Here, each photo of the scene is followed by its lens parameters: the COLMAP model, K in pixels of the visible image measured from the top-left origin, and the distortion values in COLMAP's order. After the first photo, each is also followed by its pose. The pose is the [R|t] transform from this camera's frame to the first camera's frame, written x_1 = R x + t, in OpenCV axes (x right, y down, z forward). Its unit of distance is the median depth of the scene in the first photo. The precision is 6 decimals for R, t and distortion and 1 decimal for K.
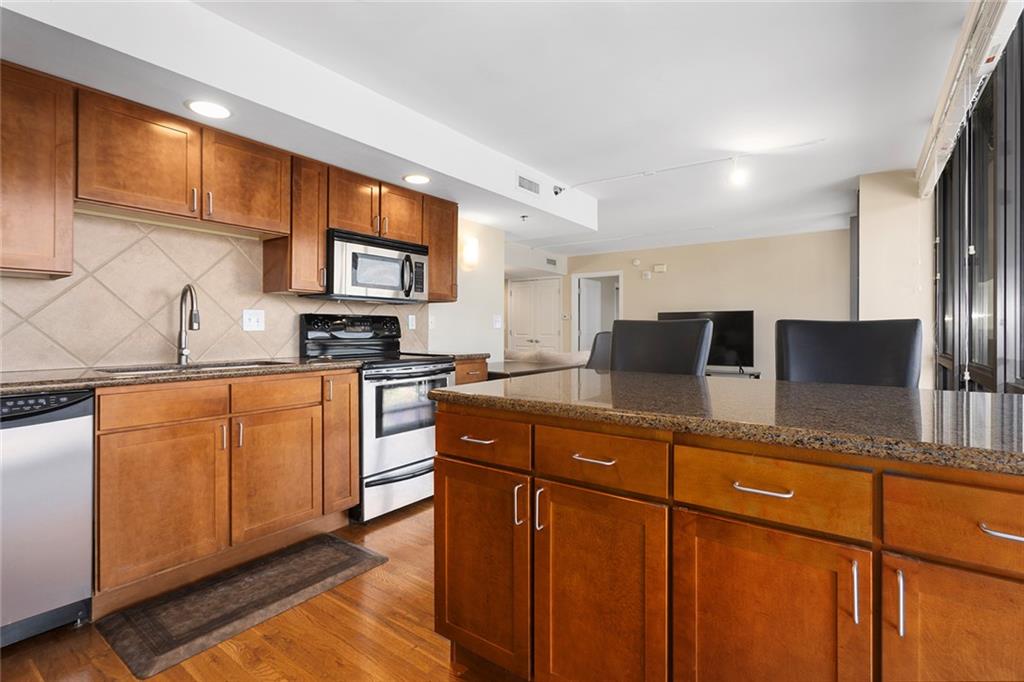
lens RADIAL K [[482.0, 0, 506.5], [0, 482.0, 327.8], [0, 0, 1]] dist [0.001275, 0.000373]
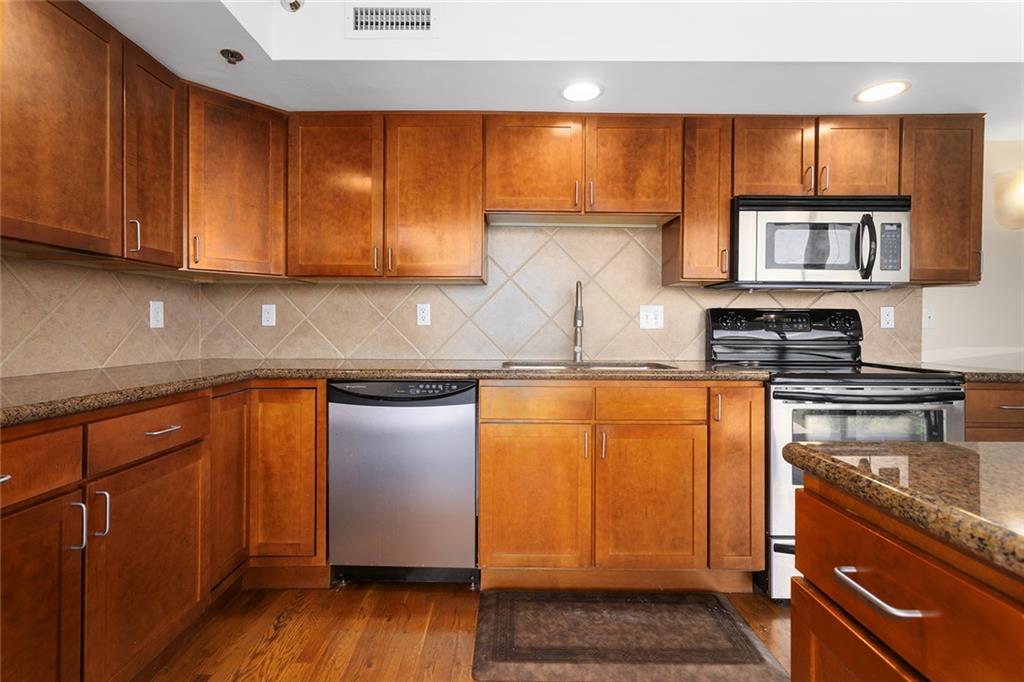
lens RADIAL K [[482.0, 0, 506.5], [0, 482.0, 327.8], [0, 0, 1]] dist [0.001275, 0.000373]
pose [[0.588857, 0.002444, -0.808233, 0.051305], [-0.002573, 0.999996, 0.001149, 0.004750], [0.808233, 0.001403, 0.588861, 0.293593]]
